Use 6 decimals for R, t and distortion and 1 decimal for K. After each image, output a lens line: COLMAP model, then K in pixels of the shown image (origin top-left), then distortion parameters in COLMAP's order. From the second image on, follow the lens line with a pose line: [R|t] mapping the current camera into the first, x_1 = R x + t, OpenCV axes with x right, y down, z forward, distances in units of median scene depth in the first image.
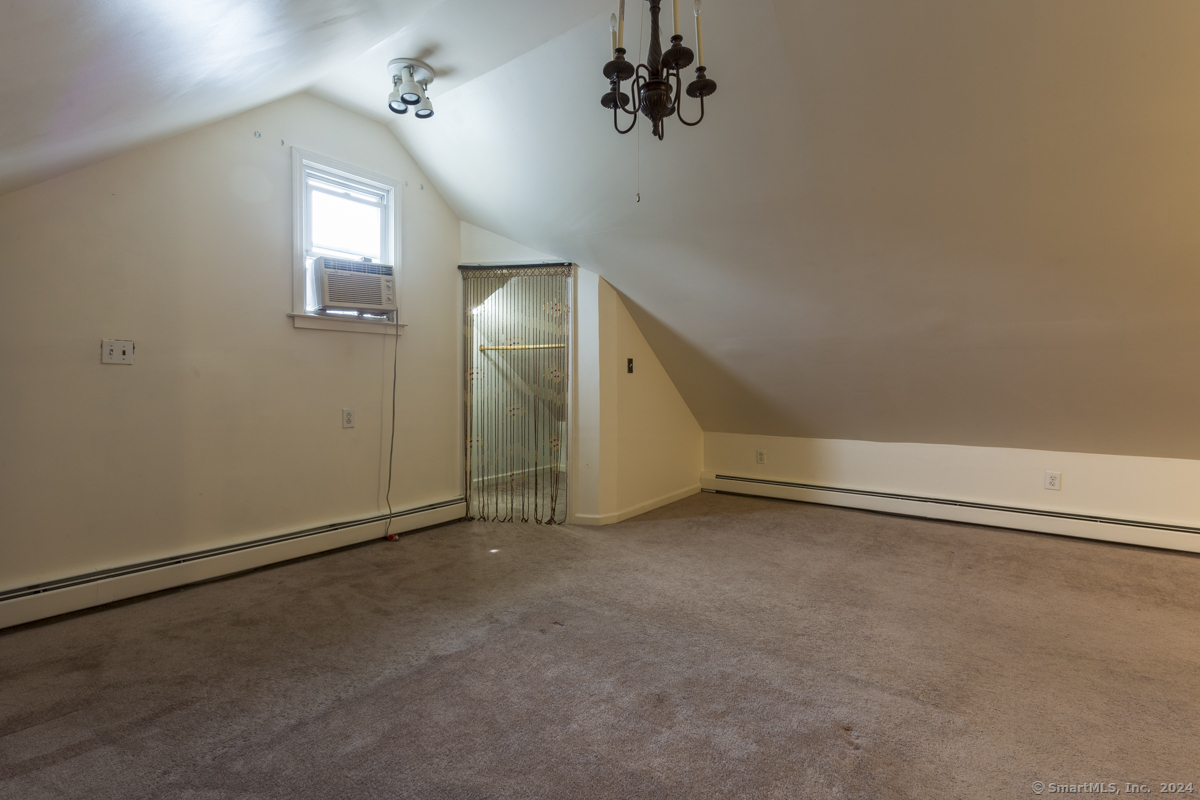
lens RADIAL K [[543.3, 0, 606.8], [0, 543.3, 391.1], [0, 0, 1]] dist [0.000134, 0.014041]
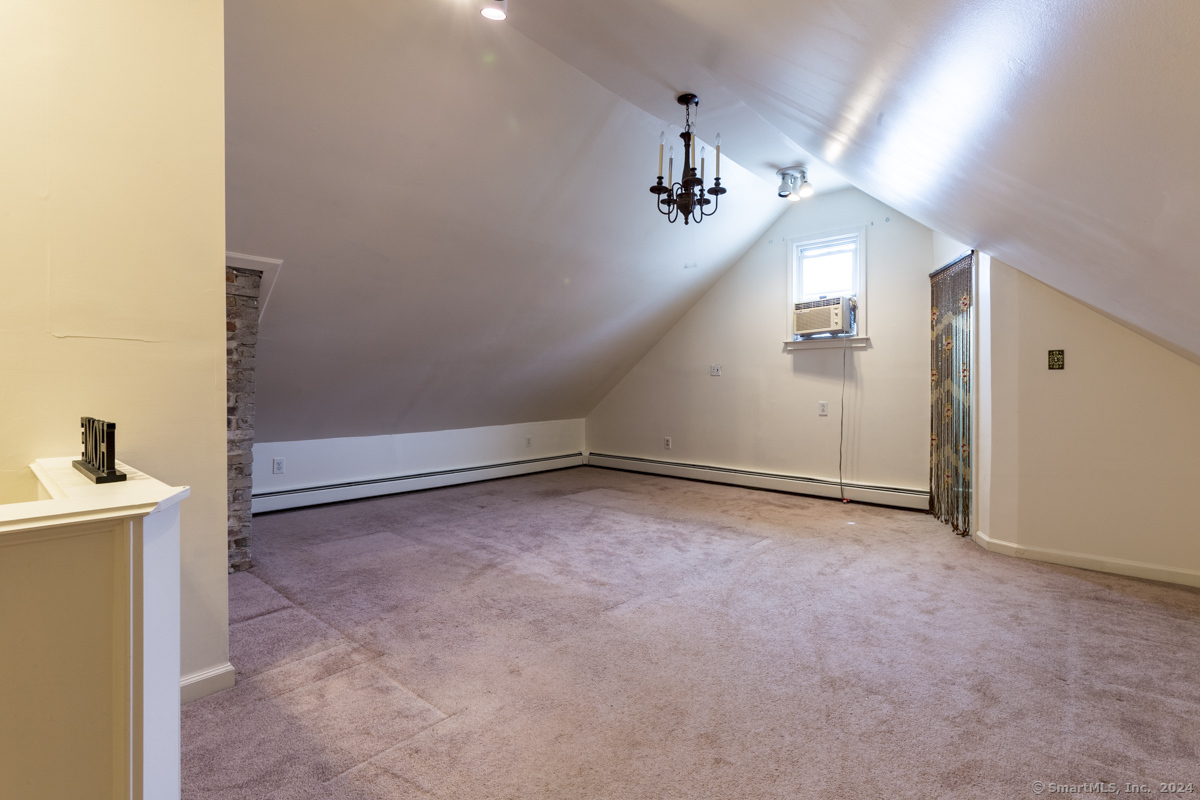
lens RADIAL K [[543.3, 0, 606.8], [0, 543.3, 391.1], [0, 0, 1]] dist [0.000134, 0.014041]
pose [[-0.076037, 0.007864, -0.997074, 0.996570], [-0.019547, 0.999765, 0.009376, 0.001465], [0.996913, 0.020203, -0.075865, 0.538954]]
